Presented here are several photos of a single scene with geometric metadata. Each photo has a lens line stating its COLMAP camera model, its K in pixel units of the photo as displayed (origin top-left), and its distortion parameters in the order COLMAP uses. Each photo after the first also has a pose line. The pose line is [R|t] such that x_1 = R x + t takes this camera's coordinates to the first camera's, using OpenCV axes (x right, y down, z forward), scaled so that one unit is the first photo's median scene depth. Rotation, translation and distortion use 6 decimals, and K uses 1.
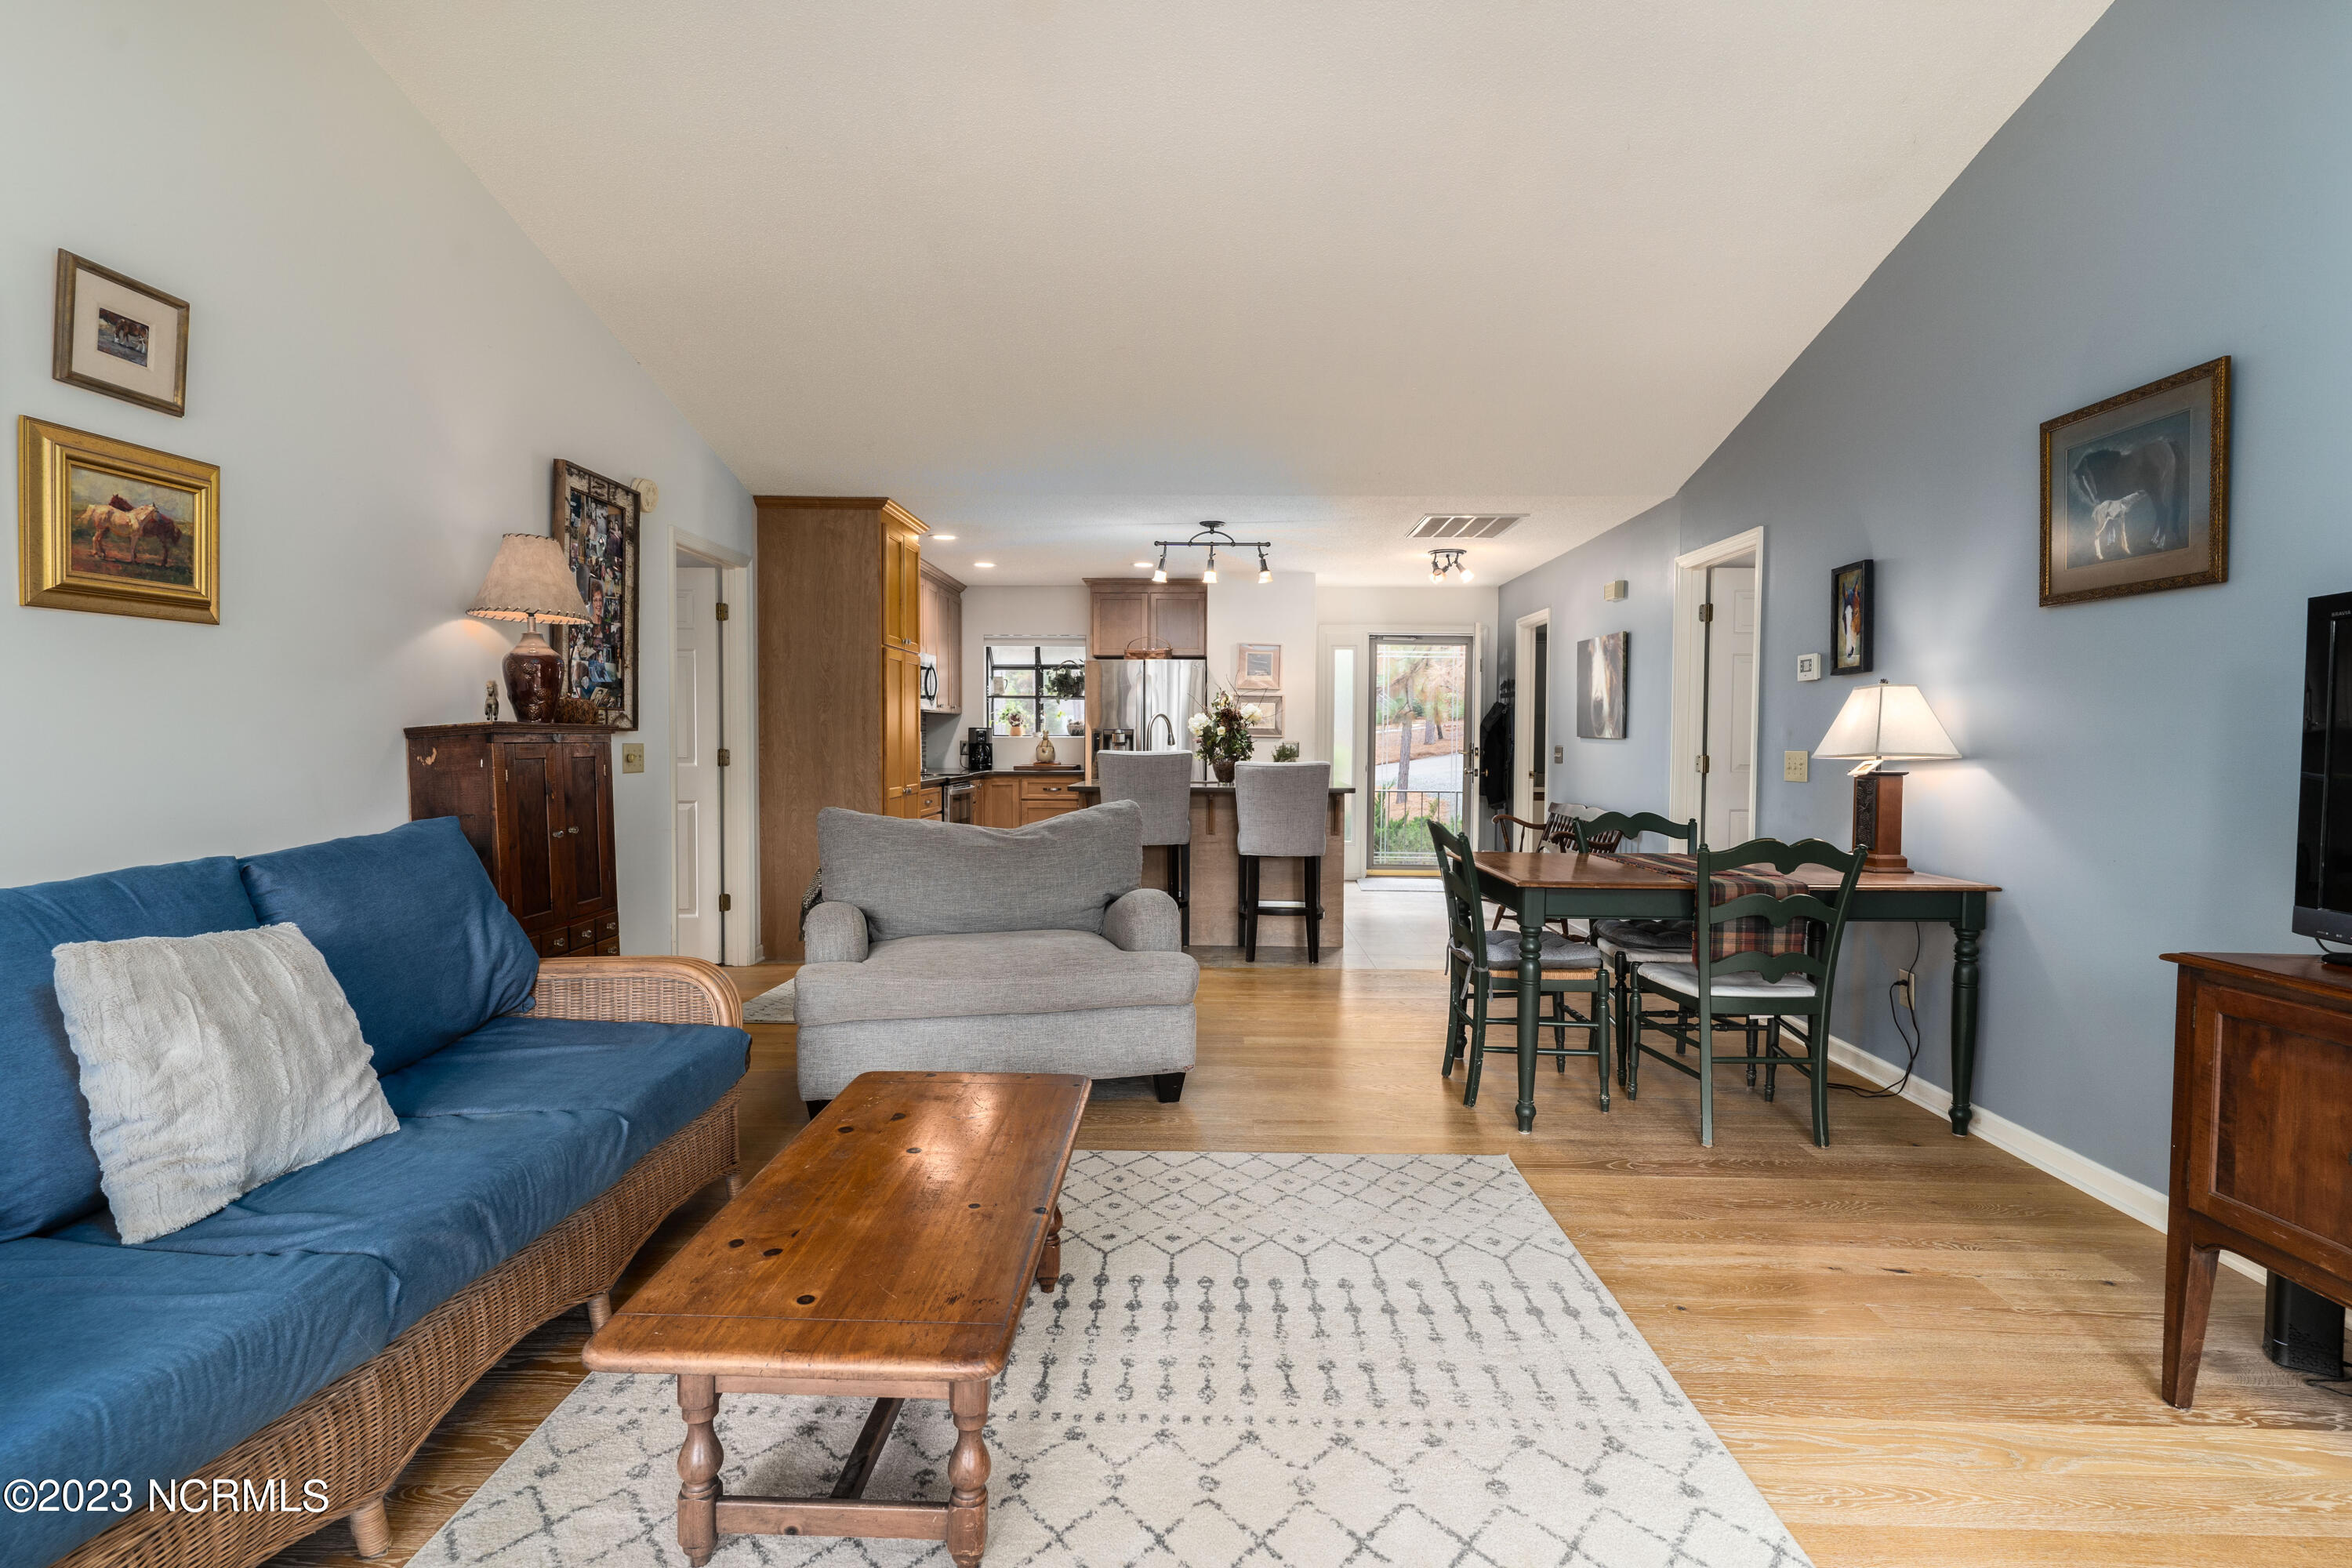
lens RADIAL K [[1135.0, 0, 1196.1], [0, 1135.0, 751.6], [0, 0, 1]] dist [0.000129, -0.001424]
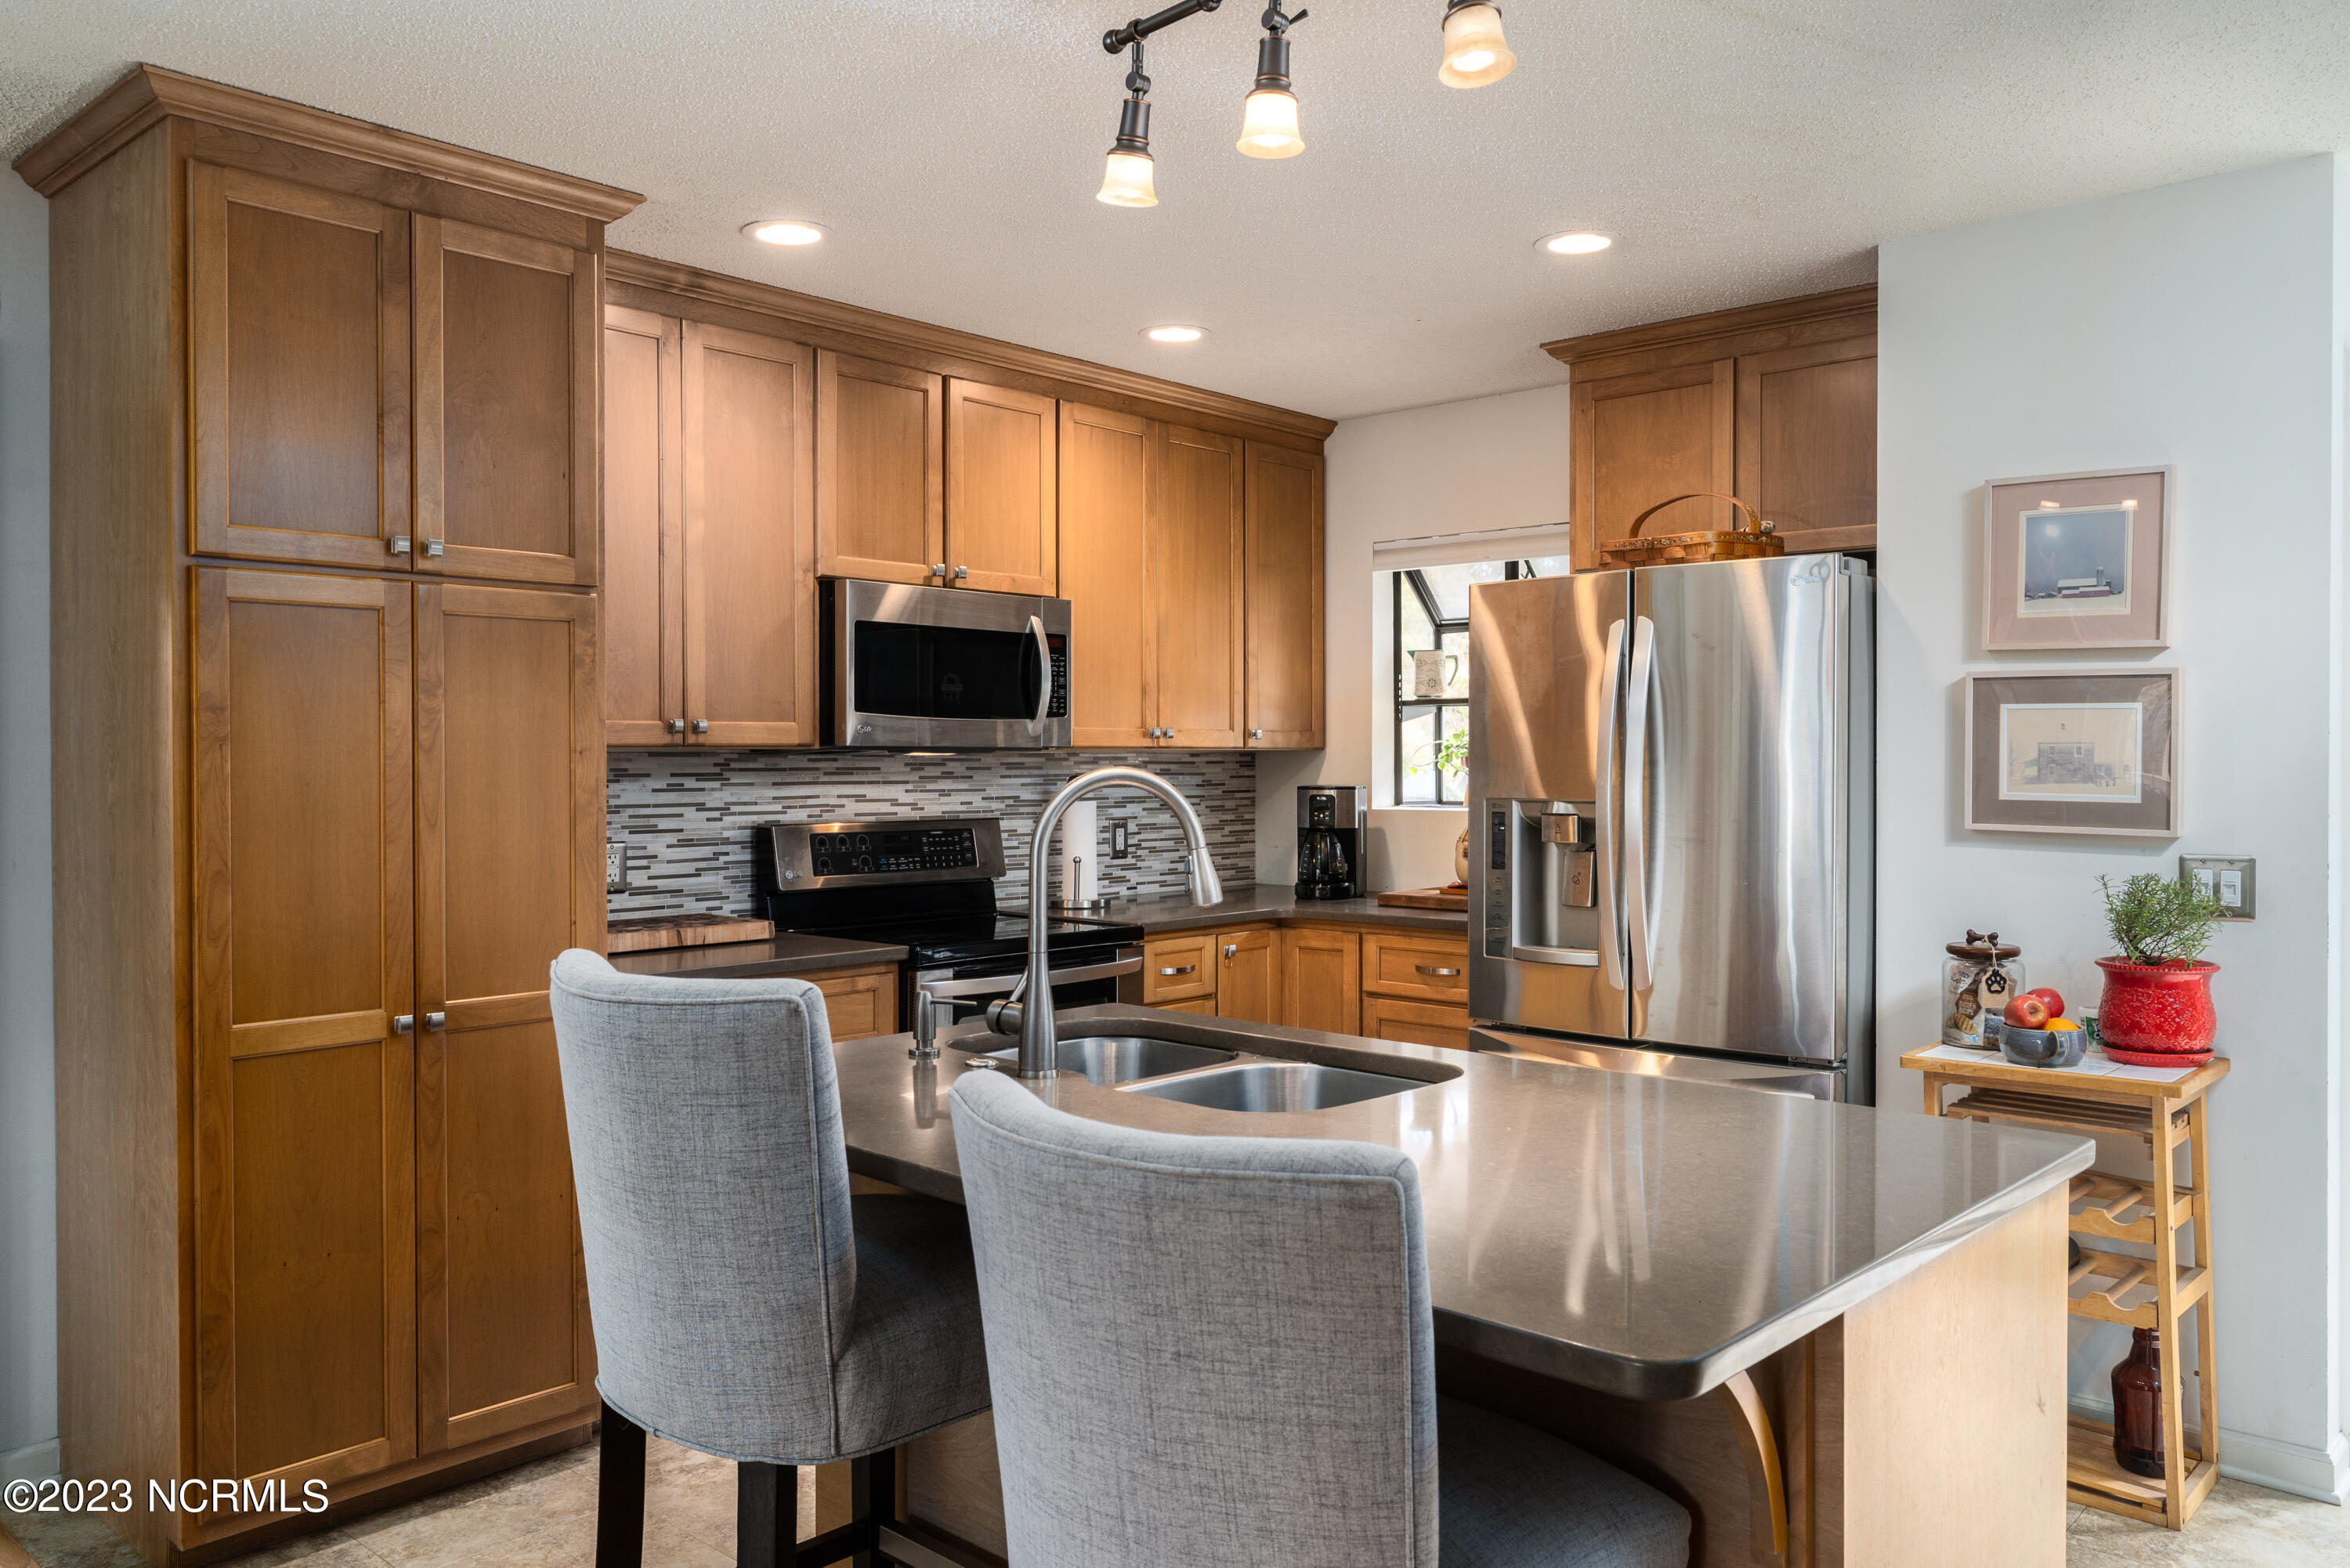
lens RADIAL K [[1712.3, 0, 1186.2], [0, 1712.3, 770.0], [0, 0, 1]] dist [-0.006350, 0.001227]
pose [[0.752525, 0.002815, -0.658557, 0.181870], [-0.007488, 0.999963, -0.004283, -0.029067], [0.658521, 0.008154, 0.752518, 0.655590]]
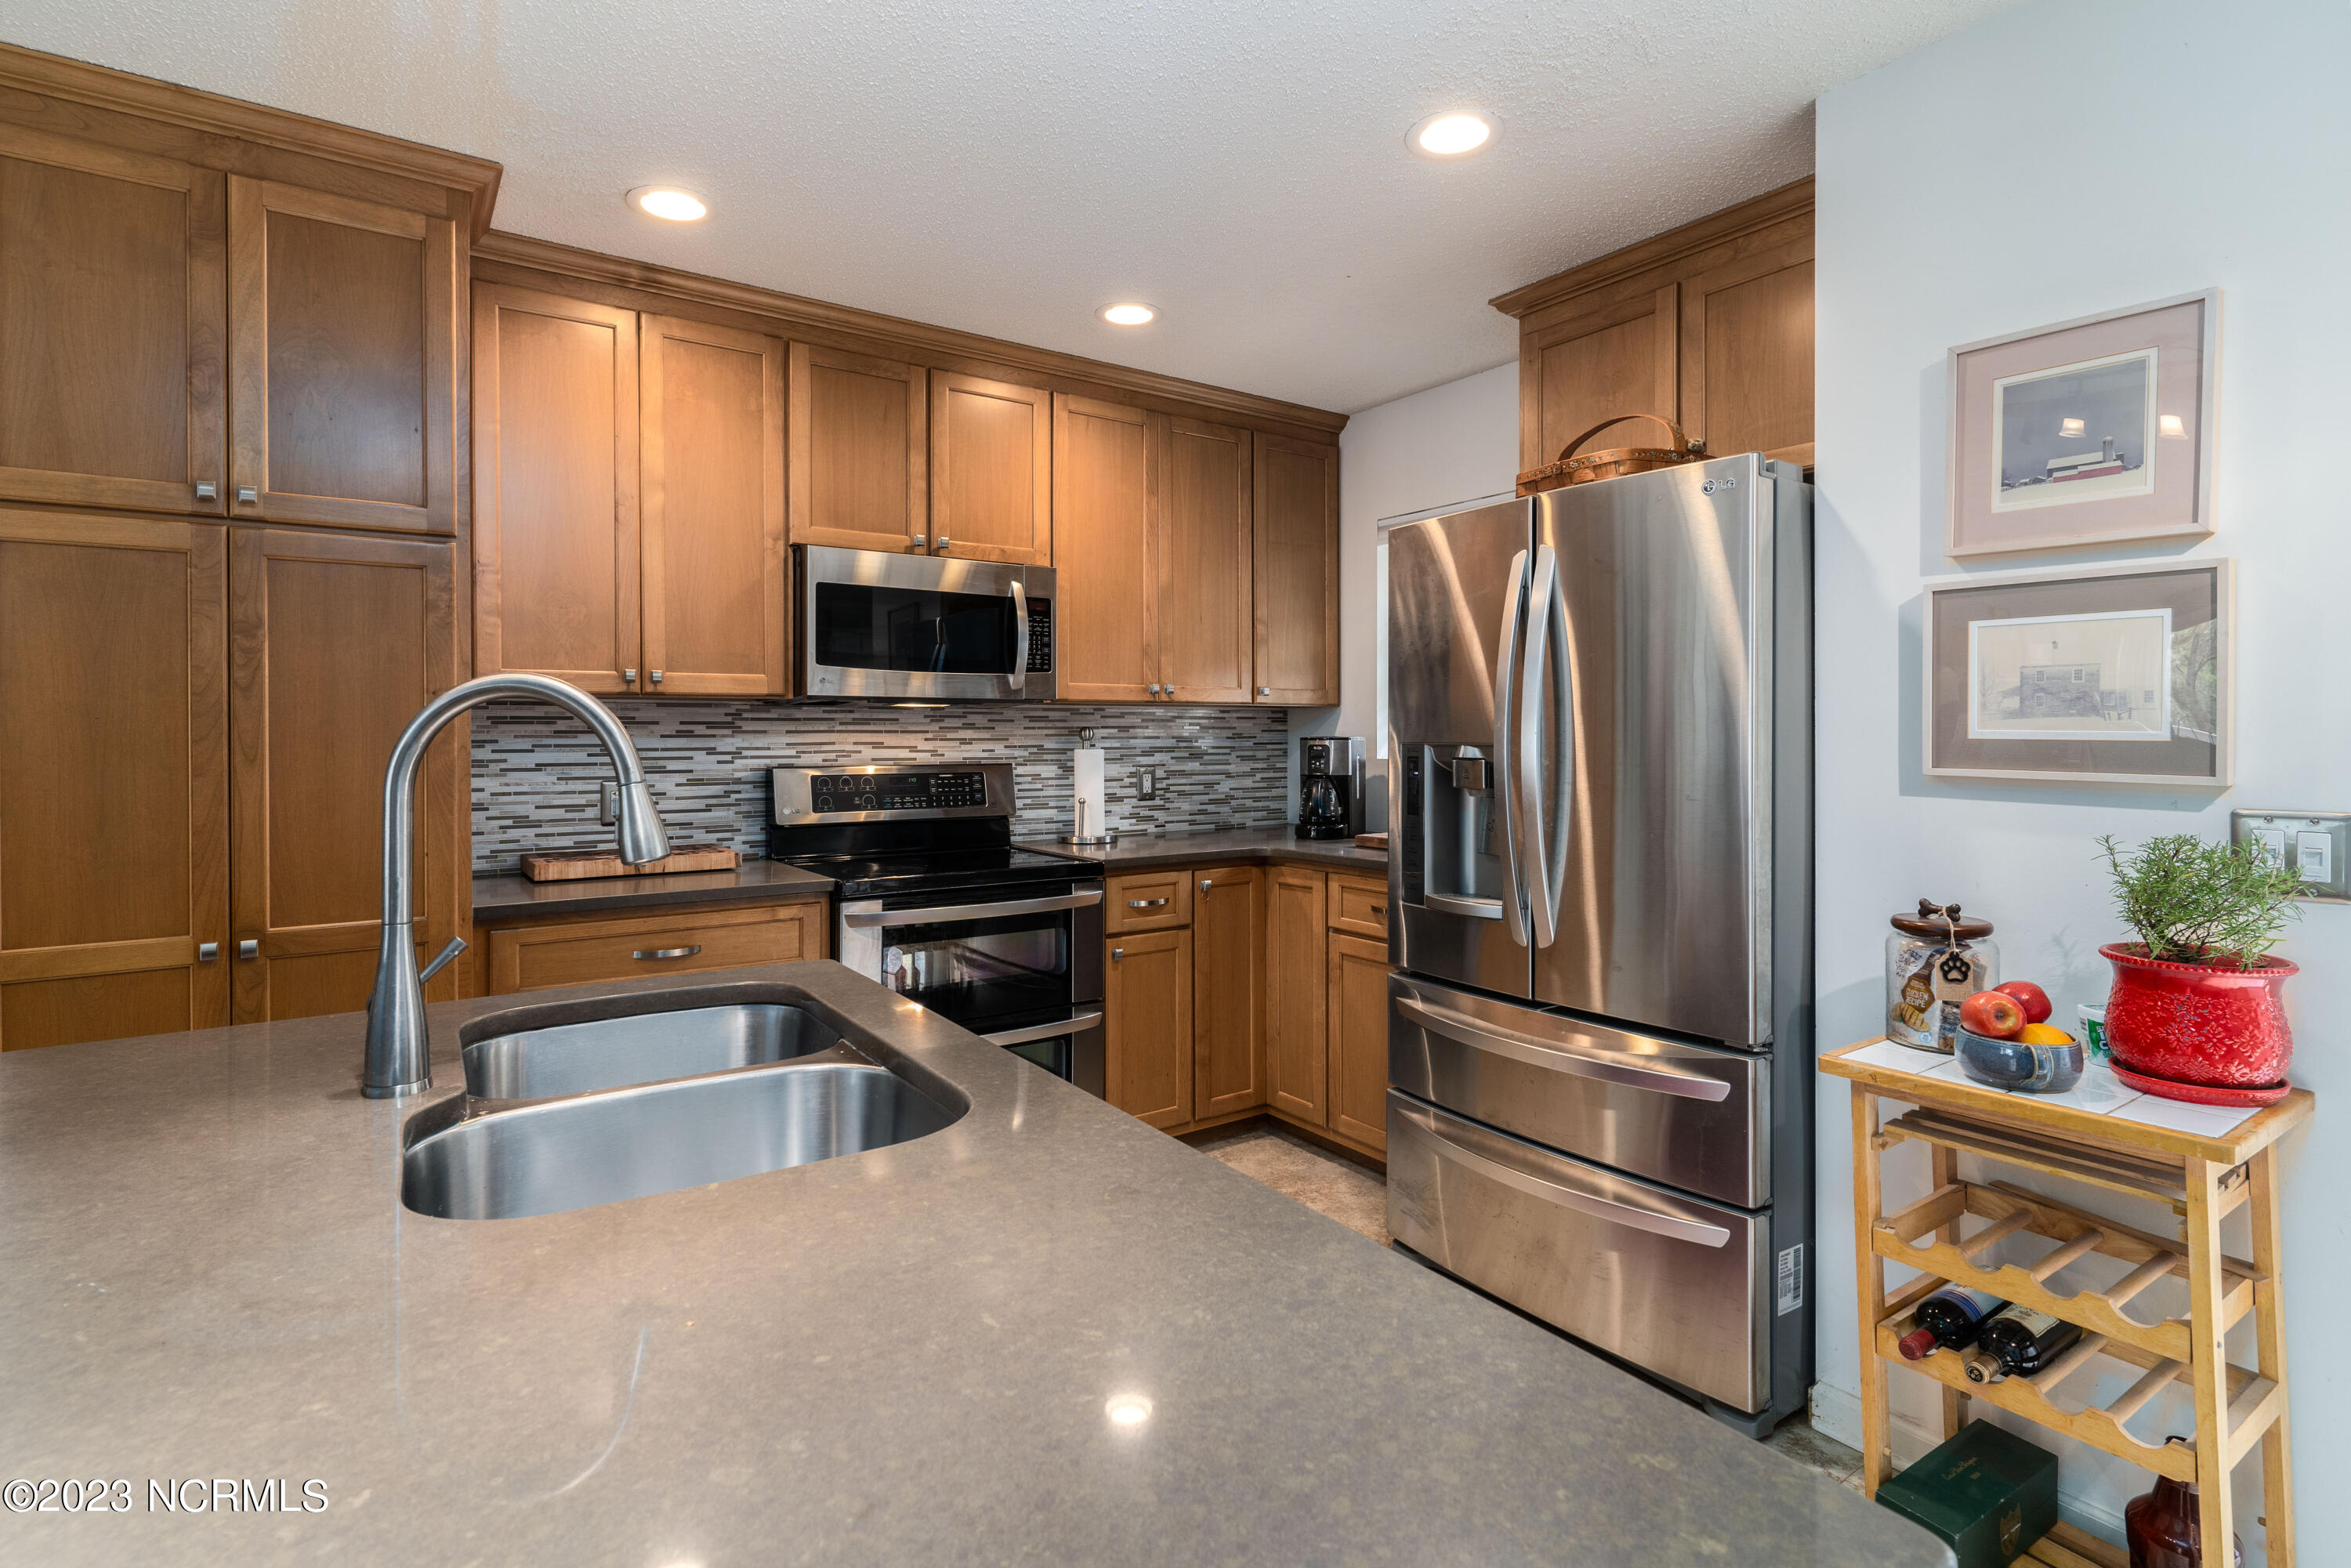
lens RADIAL K [[1134.5, 0, 1175.5], [0, 1134.5, 736.7], [0, 0, 1]] dist [0.000129, -0.001424]
pose [[0.587404, -0.000987, -0.809293, 0.142531], [-0.007751, 0.999947, -0.006845, -0.022161], [0.809257, 0.010294, 0.587365, 0.859378]]
